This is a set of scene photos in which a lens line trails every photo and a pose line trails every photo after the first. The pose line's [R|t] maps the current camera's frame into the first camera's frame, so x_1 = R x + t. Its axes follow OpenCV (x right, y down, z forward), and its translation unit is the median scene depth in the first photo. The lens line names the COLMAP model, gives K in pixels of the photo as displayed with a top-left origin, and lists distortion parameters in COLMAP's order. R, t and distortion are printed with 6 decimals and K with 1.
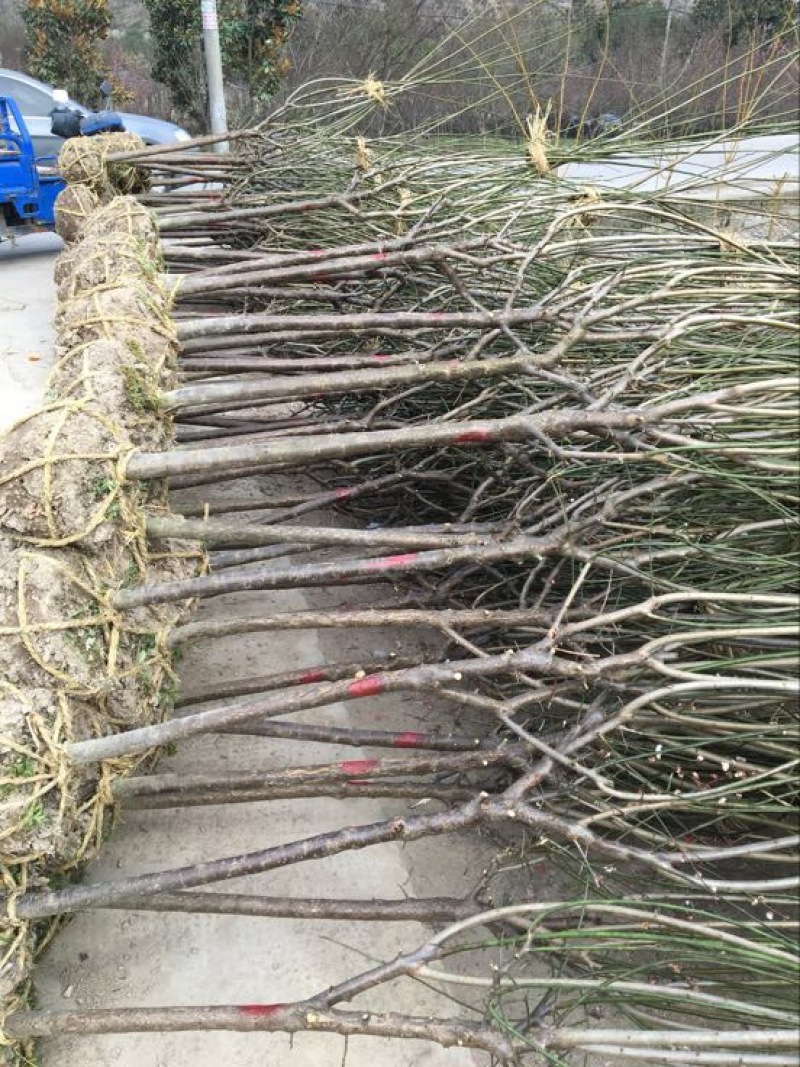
lens RADIAL K [[882.2, 0, 400.0], [0, 882.2, 533.5], [0, 0, 1]] dist [0.070603, -0.090727]
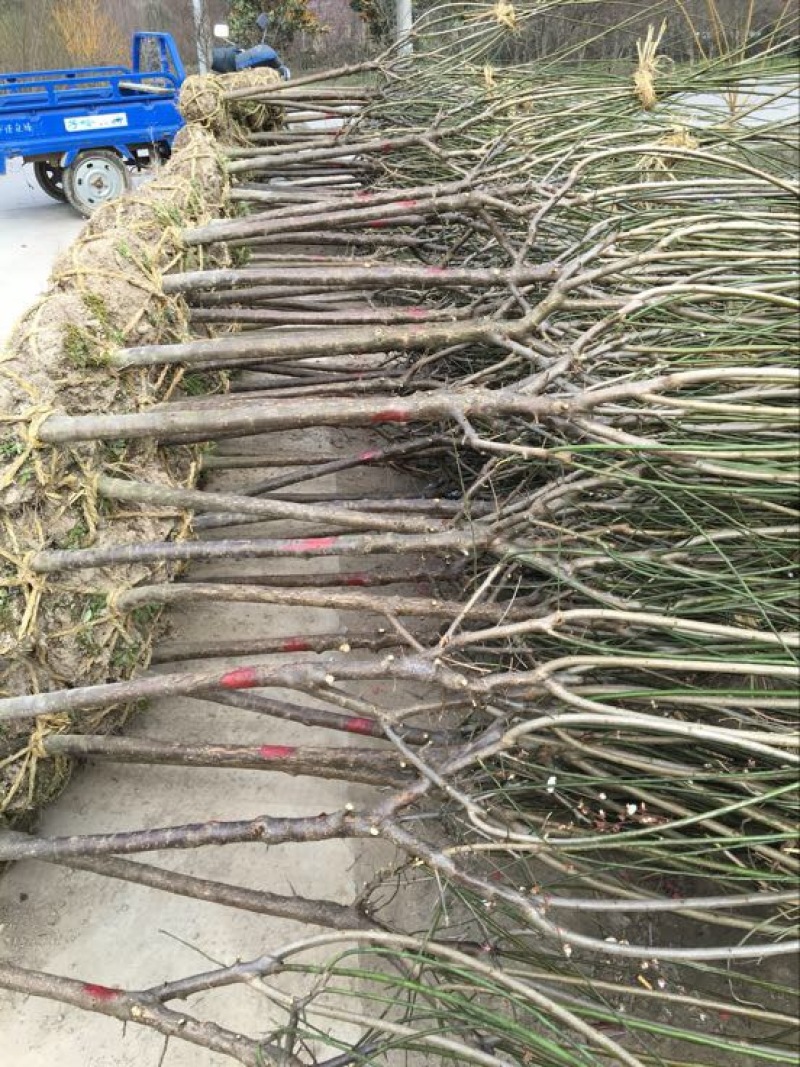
lens RADIAL K [[882.2, 0, 400.0], [0, 882.2, 533.5], [0, 0, 1]] dist [0.070603, -0.090727]
pose [[0.978941, 0.074593, -0.190026, 0.236539], [-0.061977, 0.995513, 0.071498, -0.047482], [0.194507, -0.058215, 0.979172, 0.091875]]
